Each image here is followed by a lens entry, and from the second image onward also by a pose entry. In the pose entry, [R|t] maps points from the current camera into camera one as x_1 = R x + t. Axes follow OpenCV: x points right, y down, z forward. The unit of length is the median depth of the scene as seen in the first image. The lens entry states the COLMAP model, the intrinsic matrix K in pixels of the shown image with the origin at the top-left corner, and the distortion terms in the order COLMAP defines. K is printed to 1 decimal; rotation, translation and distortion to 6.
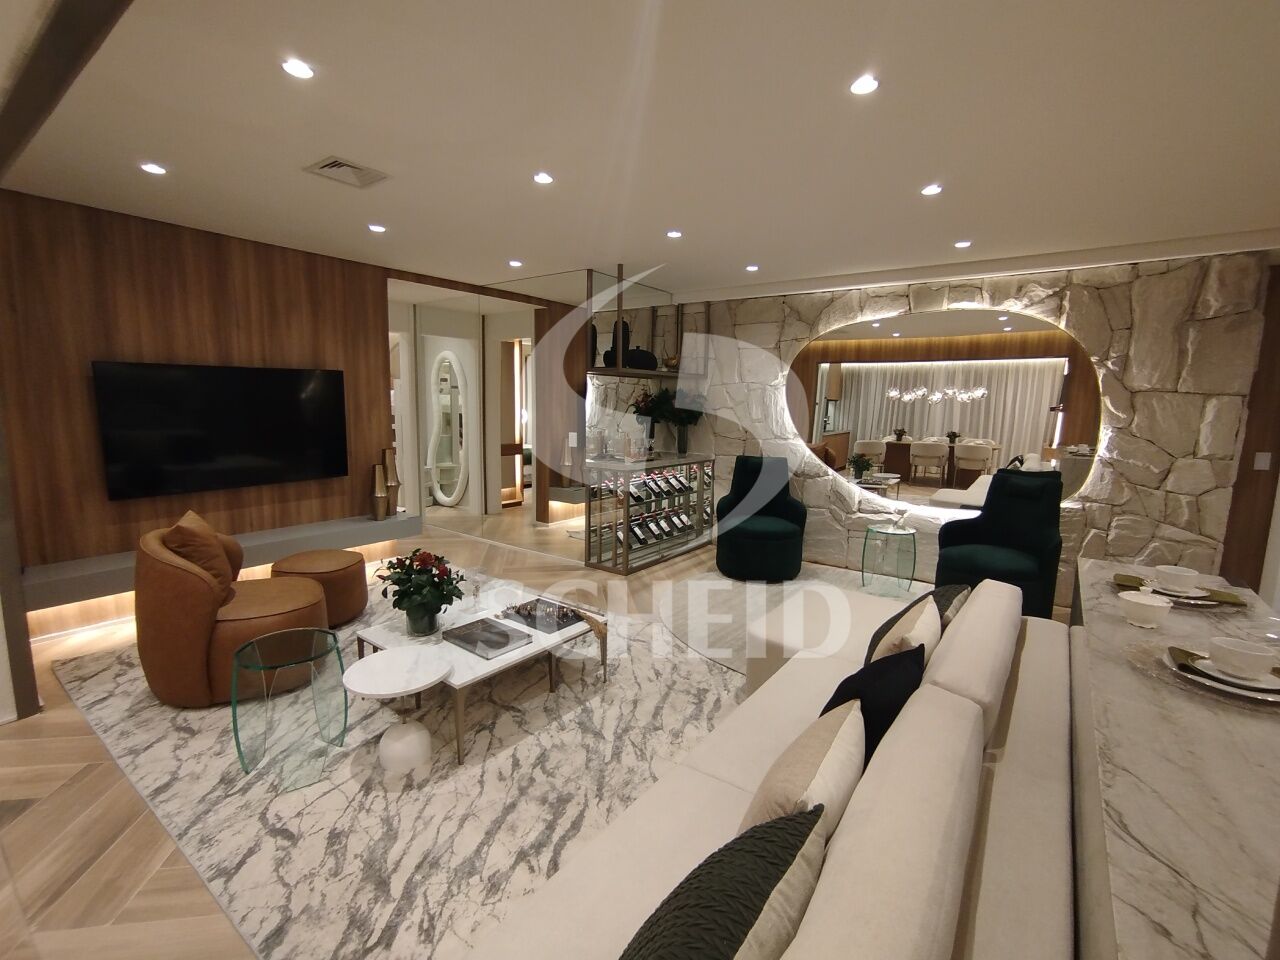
lens RADIAL K [[581.4, 0, 644.8], [0, 581.4, 482.2], [0, 0, 1]] dist [-0.034176, 0.021218]
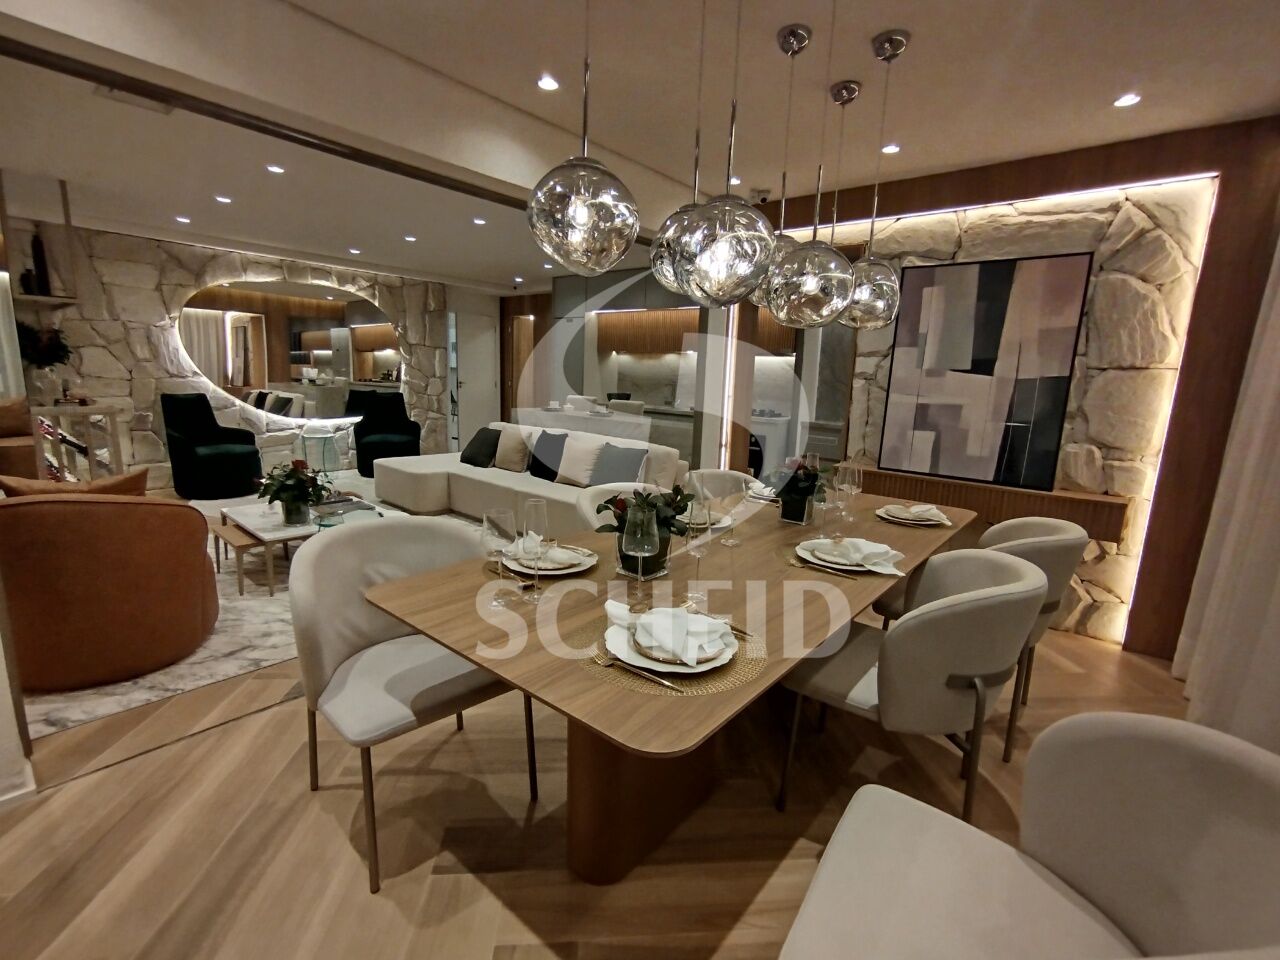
lens RADIAL K [[579.2, 0, 642.4], [0, 579.2, 483.4], [0, 0, 1]] dist [-0.028518, 0.019434]
pose [[0.068399, -0.203409, 0.976702, -0.846635], [0.107390, 0.974807, 0.195494, 0.002753], [-0.991861, 0.091517, 0.088520, 0.067261]]
